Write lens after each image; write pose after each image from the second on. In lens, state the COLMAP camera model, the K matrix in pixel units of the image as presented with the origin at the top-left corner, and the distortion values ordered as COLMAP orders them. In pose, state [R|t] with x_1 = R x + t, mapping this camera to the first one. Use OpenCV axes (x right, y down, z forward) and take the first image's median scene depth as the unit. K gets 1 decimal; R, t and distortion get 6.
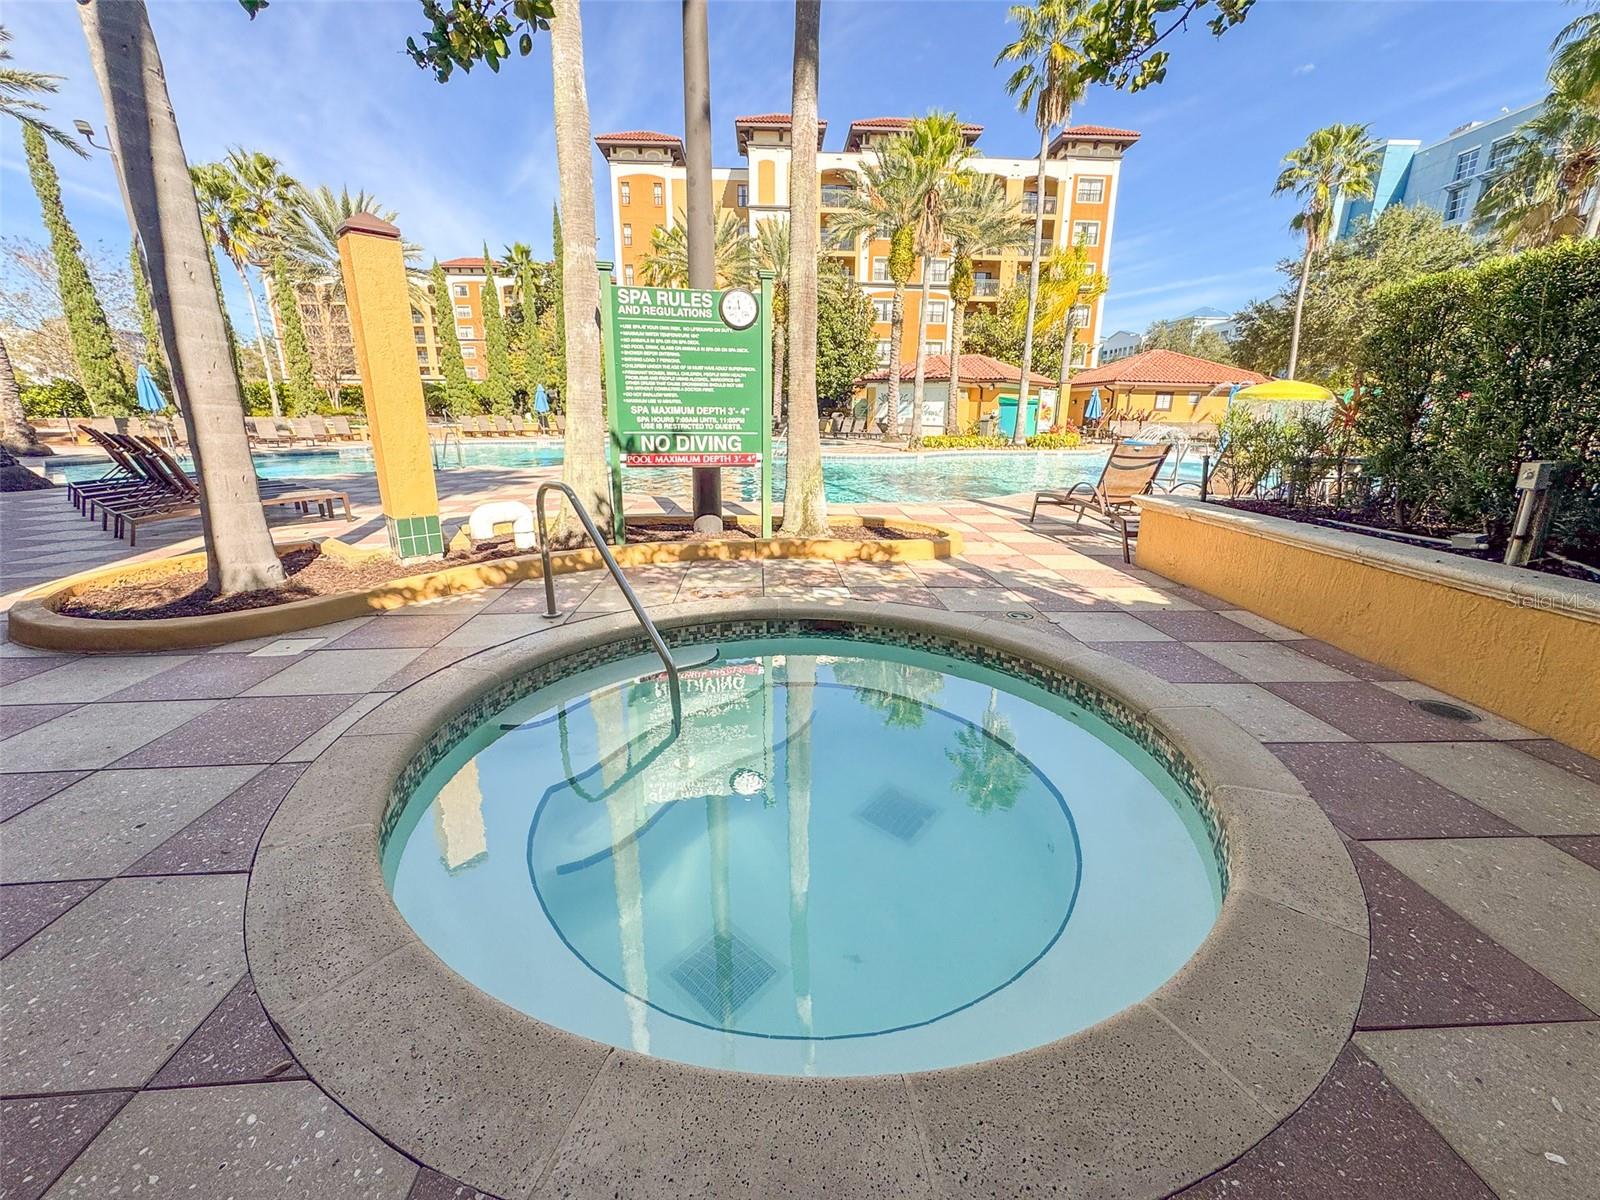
lens RADIAL K [[625.4, 0, 799.1], [0, 625.4, 591.9], [0, 0, 1]] dist [-0.001166, -0.000021]
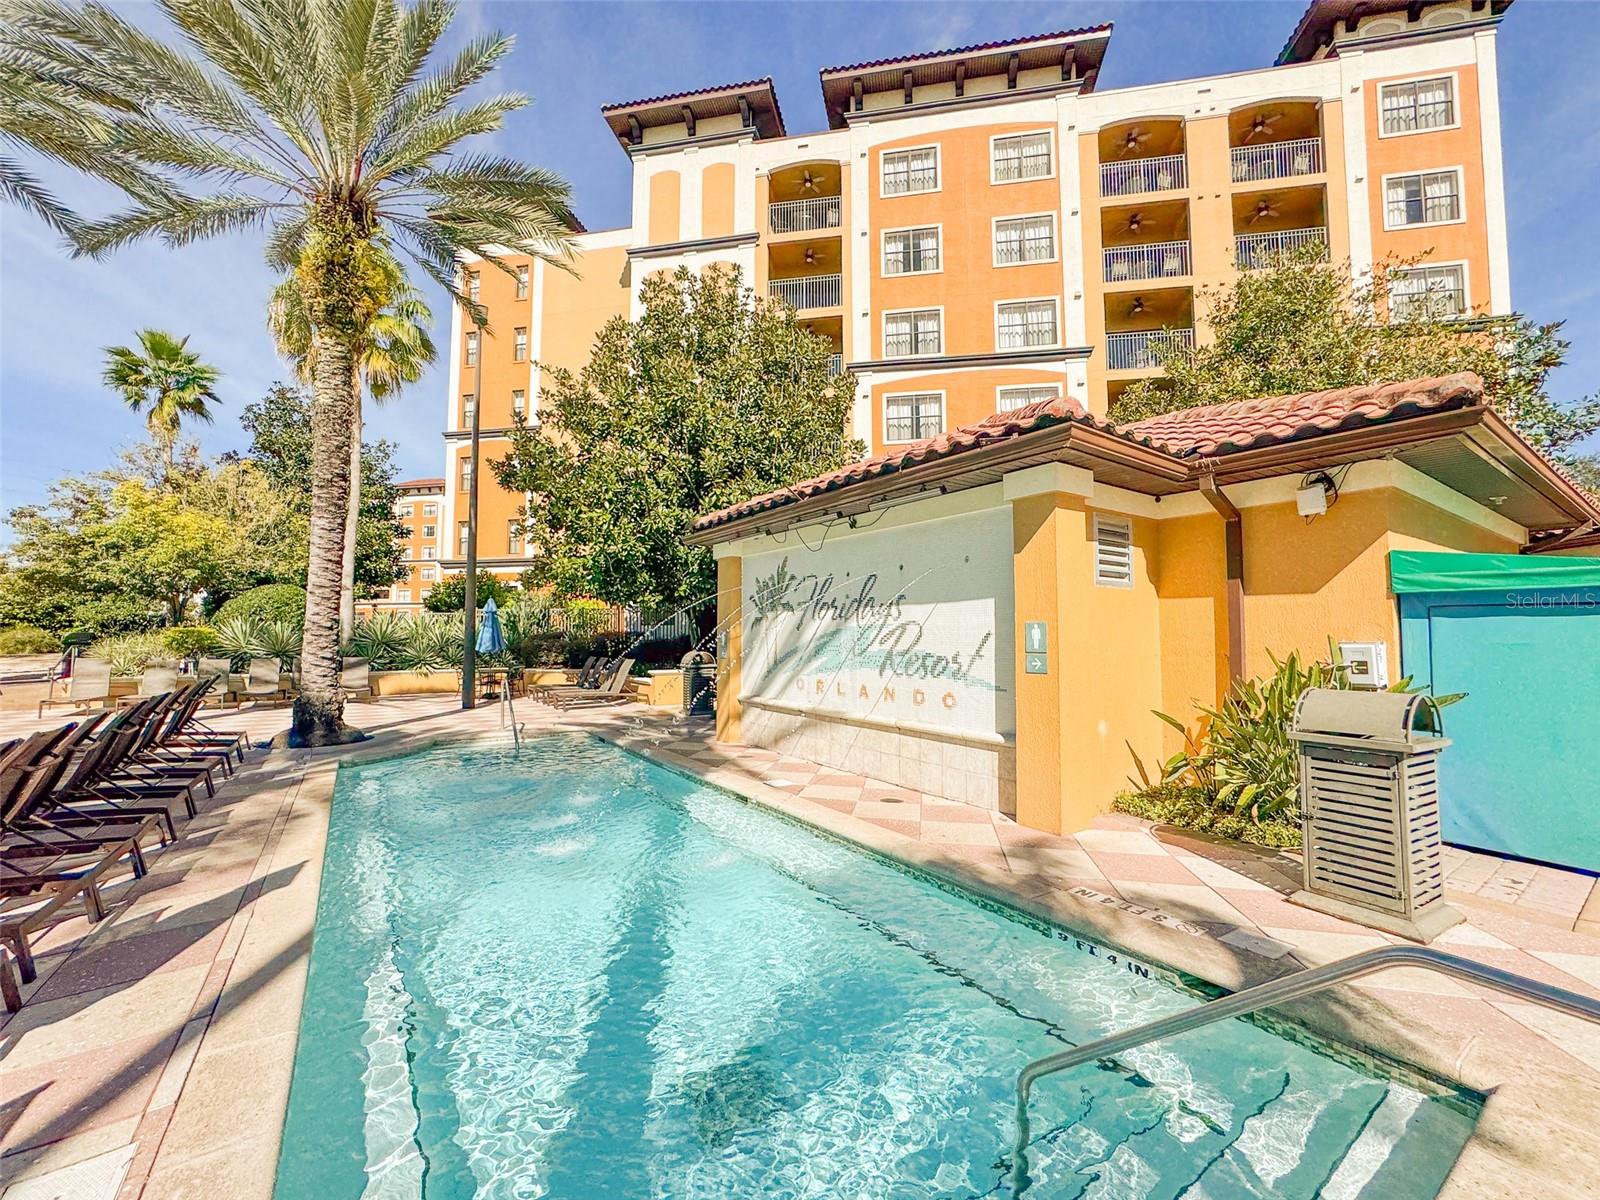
lens RADIAL K [[625.4, 0, 799.1], [0, 625.4, 591.9], [0, 0, 1]] dist [-0.001166, -0.000021]
pose [[0.969695, -0.019769, -0.243519, 0.173186], [-0.061444, 0.944954, -0.321381, -0.194543], [0.236468, 0.326604, 0.915103, 0.650209]]
